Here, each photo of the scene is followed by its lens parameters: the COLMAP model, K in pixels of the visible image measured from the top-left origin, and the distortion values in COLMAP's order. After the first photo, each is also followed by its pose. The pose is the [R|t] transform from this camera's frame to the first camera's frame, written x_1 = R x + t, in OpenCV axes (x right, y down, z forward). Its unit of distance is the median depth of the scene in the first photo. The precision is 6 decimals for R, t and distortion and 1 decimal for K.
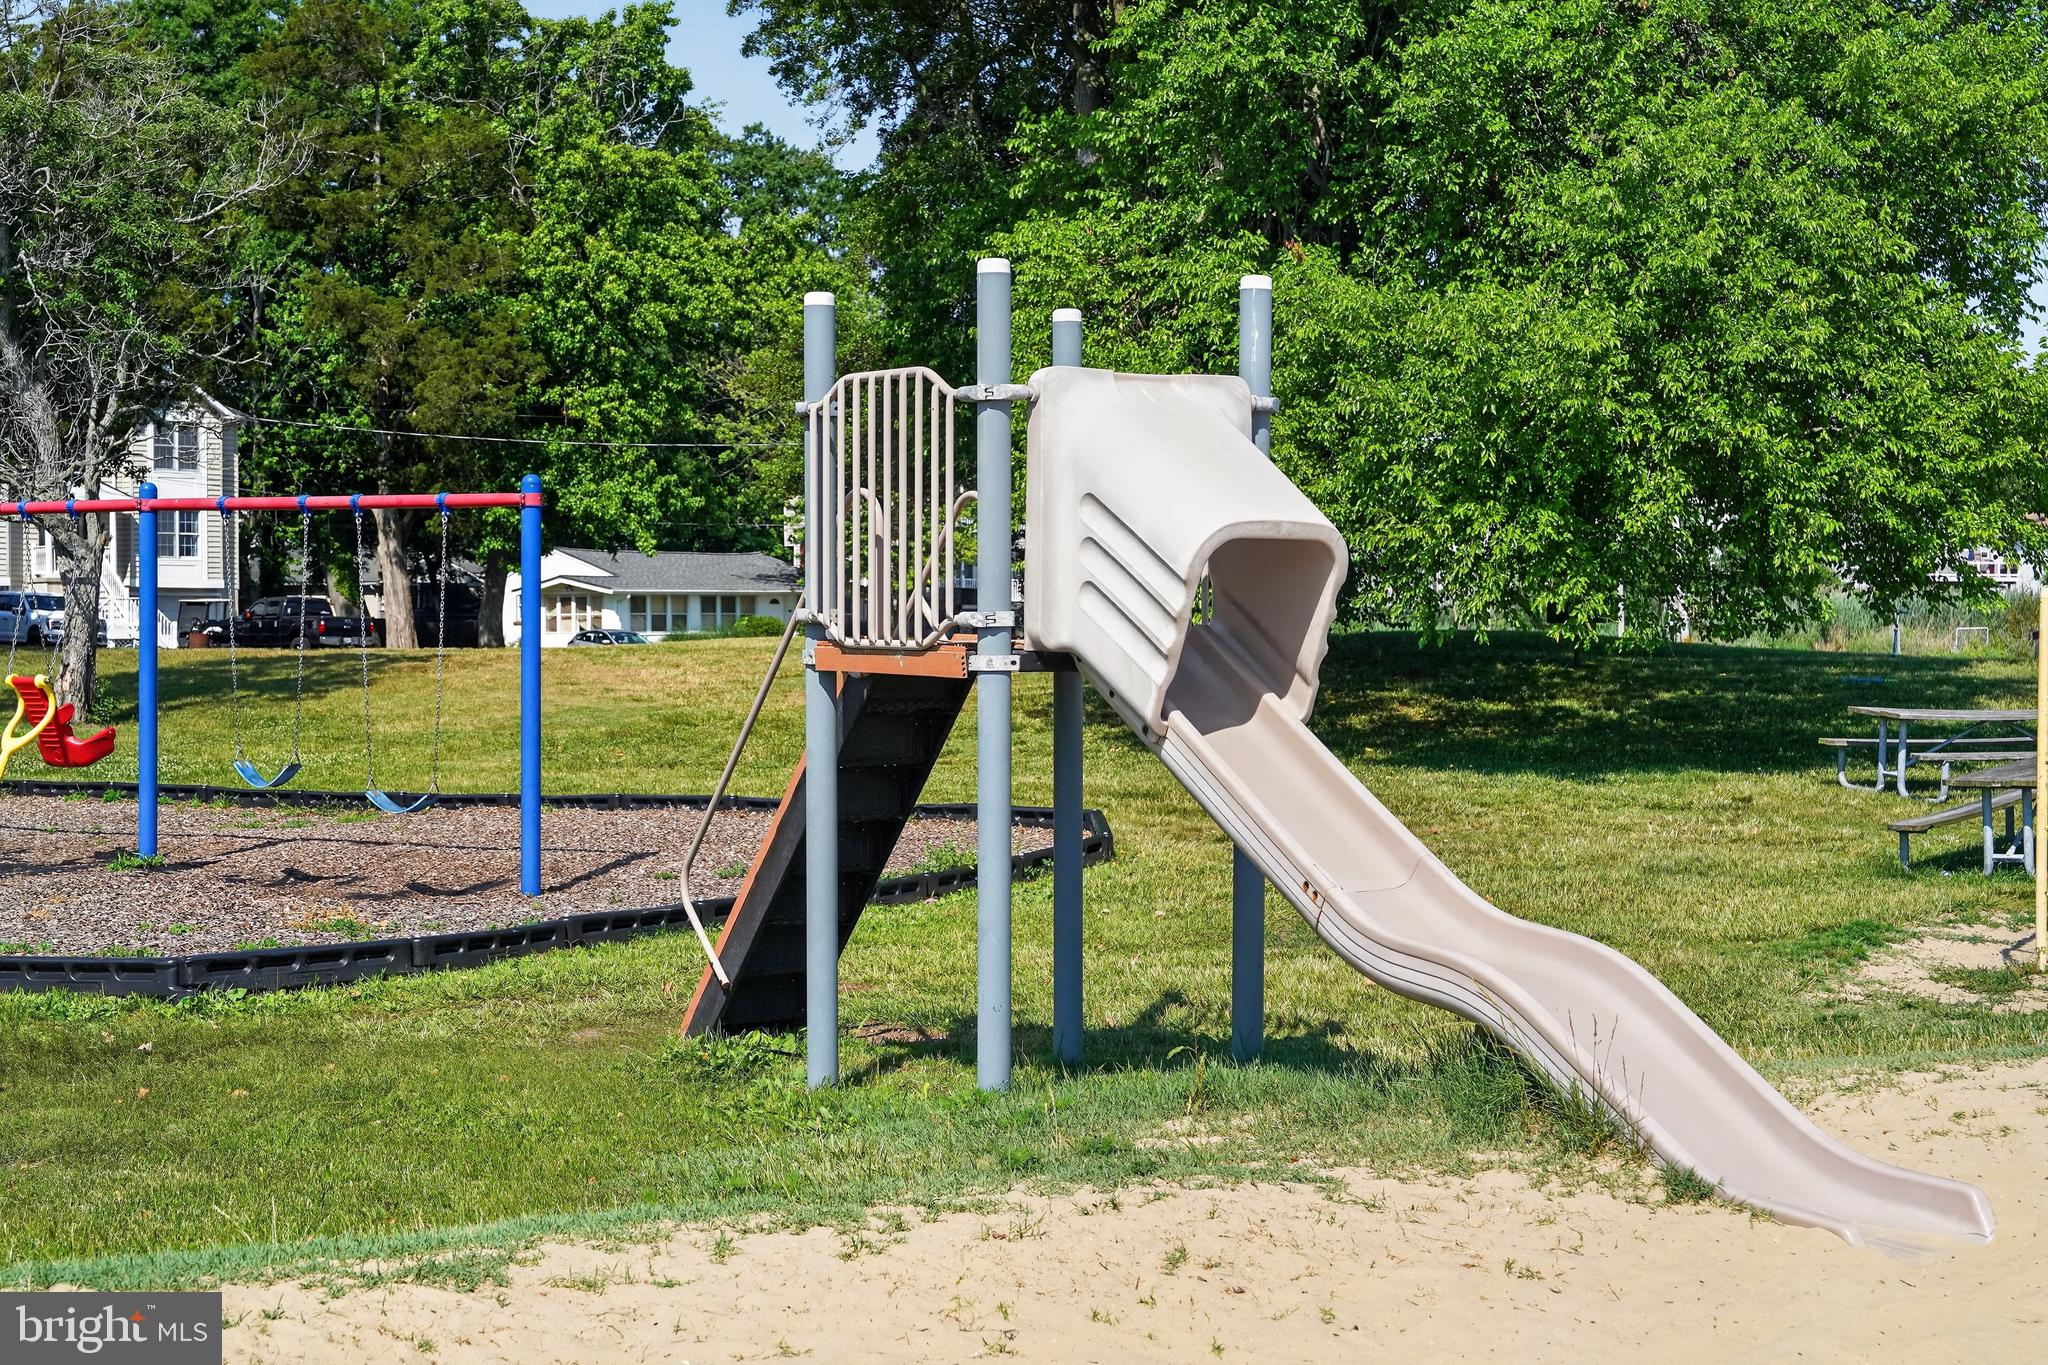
lens RADIAL K [[3072.0, 0, 1023.4], [0, 3072.0, 683.2], [0, 0, 1]] dist [0.034324, 0.000000]
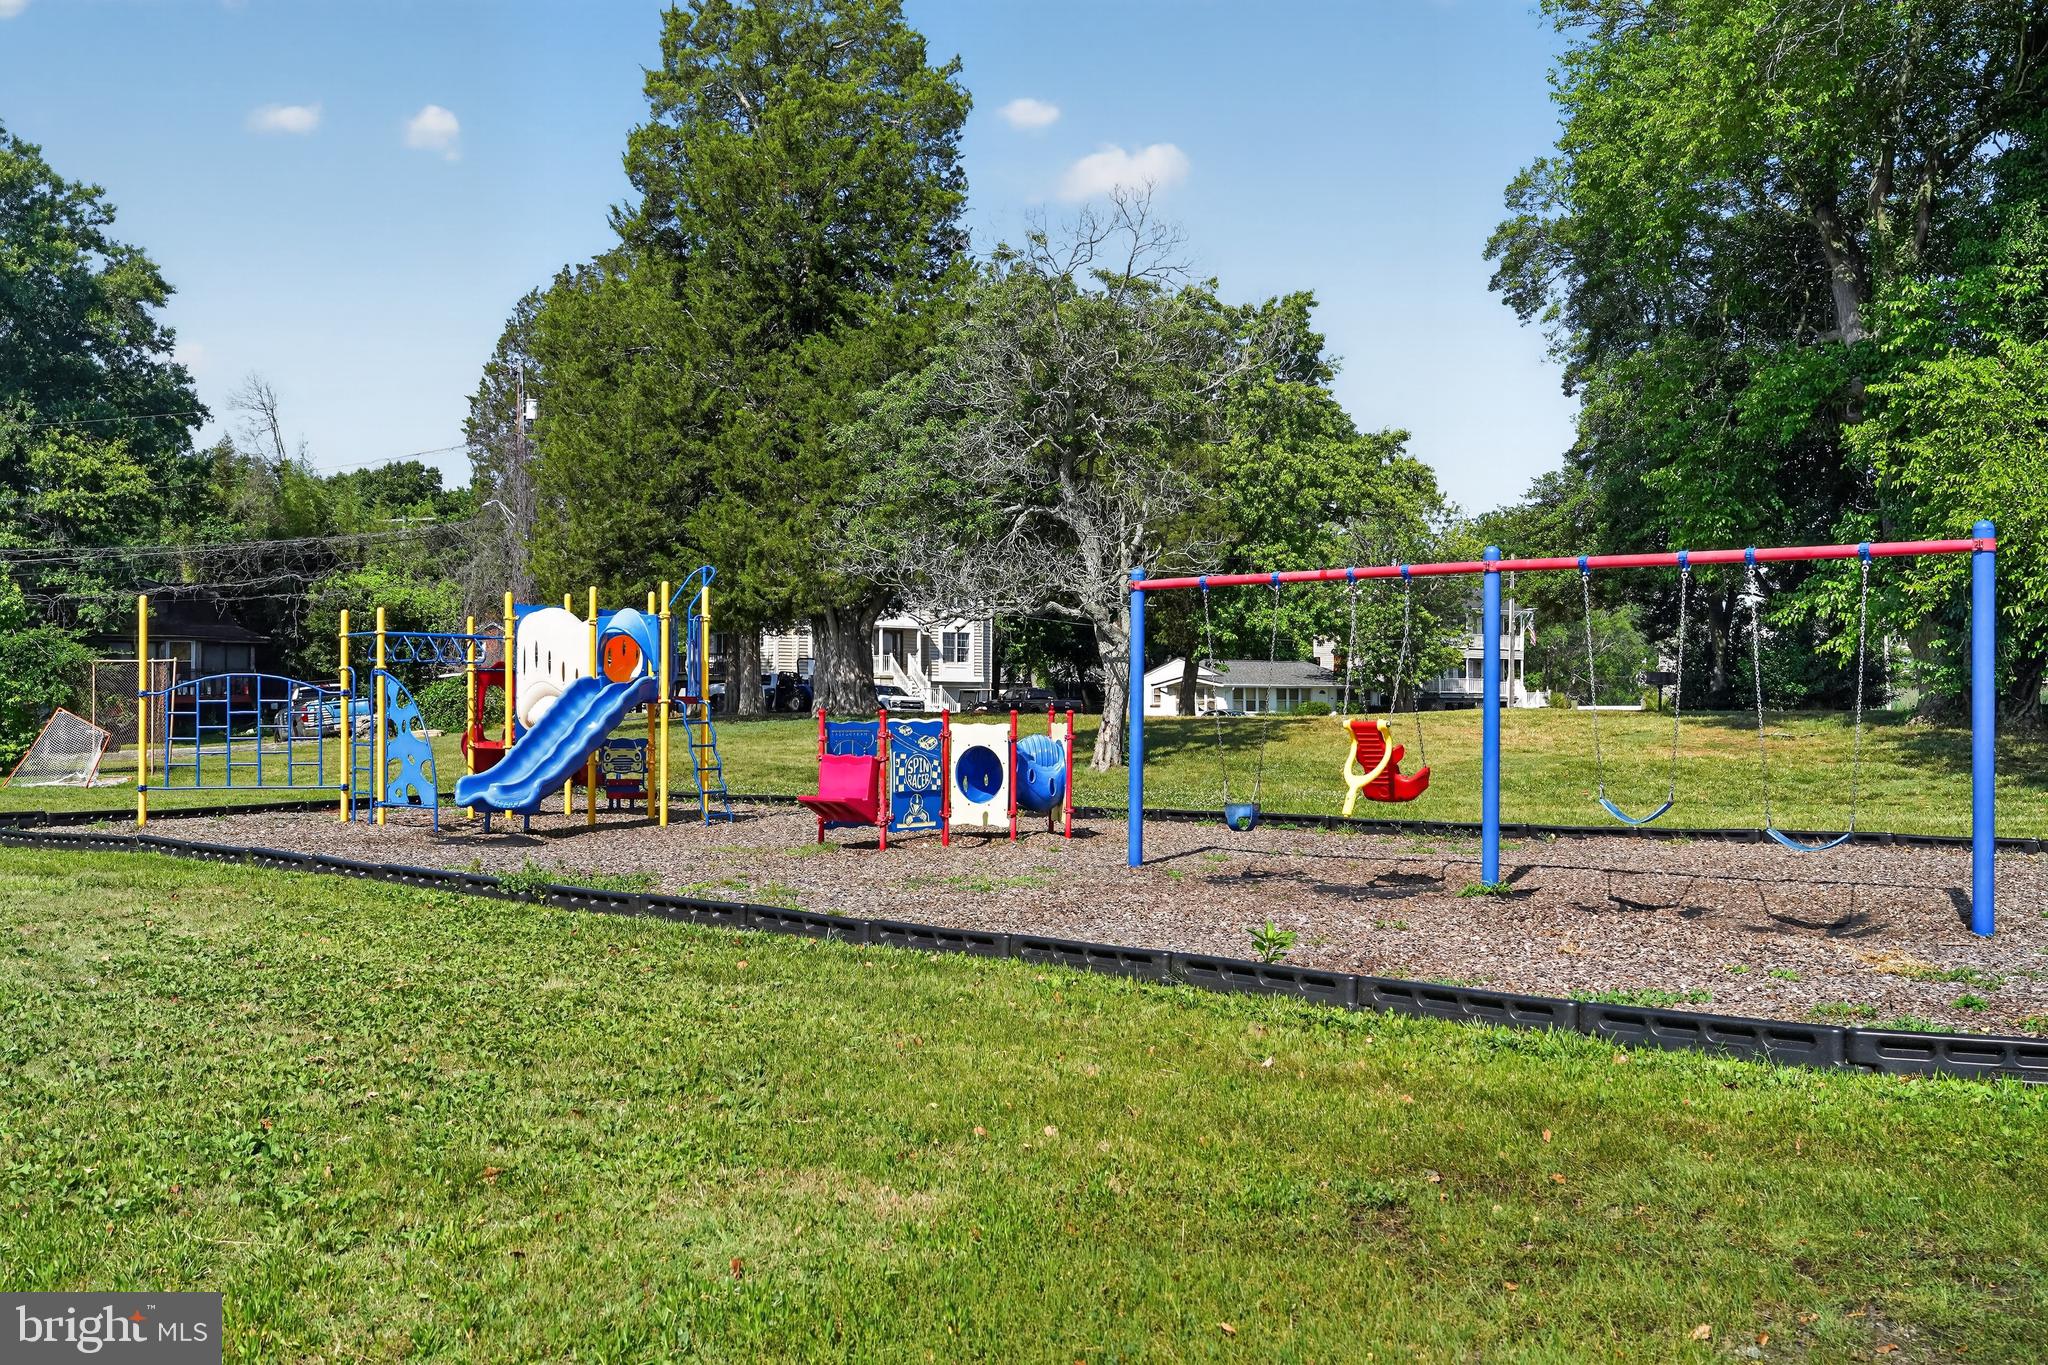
lens RADIAL K [[1837.6, 0, 1029.6], [0, 1837.6, 680.4], [0, 0, 1]] dist [-0.000371, -0.004700]
pose [[0.986267, 0.001281, -0.165156, -0.106586], [-0.007379, 0.999313, -0.036313, 0.002735], [0.164996, 0.037033, 0.985599, 0.102848]]
